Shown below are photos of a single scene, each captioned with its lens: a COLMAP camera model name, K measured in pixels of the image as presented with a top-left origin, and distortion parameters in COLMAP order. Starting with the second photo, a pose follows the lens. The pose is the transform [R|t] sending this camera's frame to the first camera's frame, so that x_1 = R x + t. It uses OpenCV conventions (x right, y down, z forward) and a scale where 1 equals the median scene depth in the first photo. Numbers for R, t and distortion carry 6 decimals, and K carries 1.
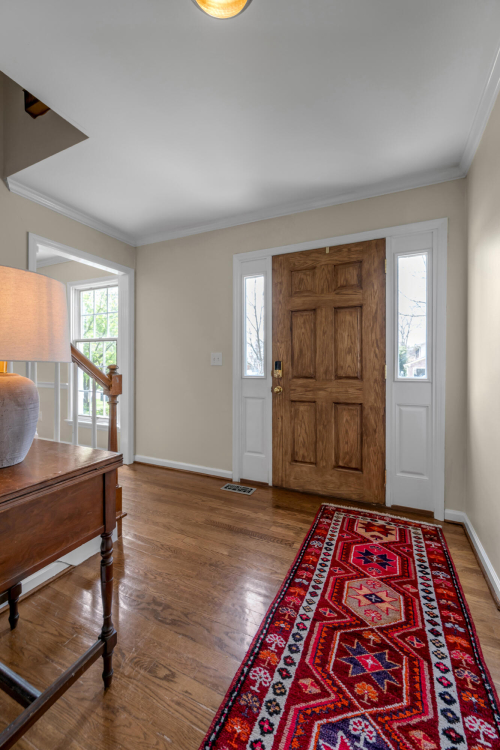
lens RADIAL K [[299.6, 0, 251.7], [0, 299.6, 368.9], [0, 0, 1]] dist [-0.001449, 0.000557]
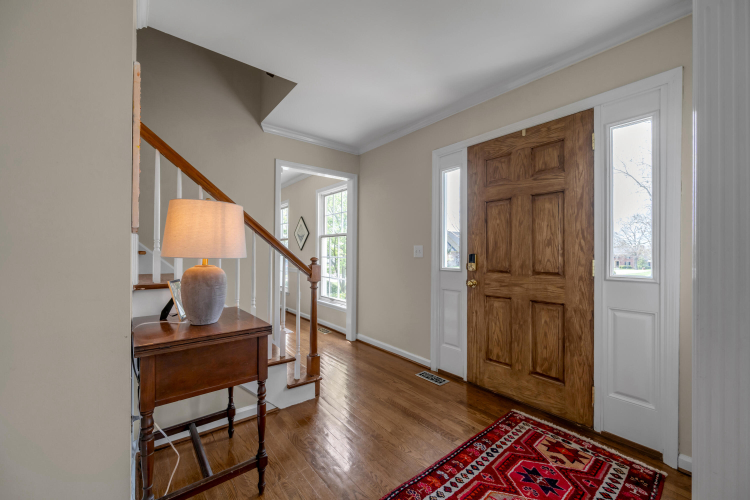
lens RADIAL K [[299.6, 0, 384.0], [0, 299.6, 254.5], [0, 0, 1]] dist [-0.001449, 0.000557]
pose [[0.899027, 0.004850, -0.437867, 0.282532], [-0.009432, 0.999921, -0.008290, -0.014862], [0.437792, 0.011583, 0.899001, -0.002305]]
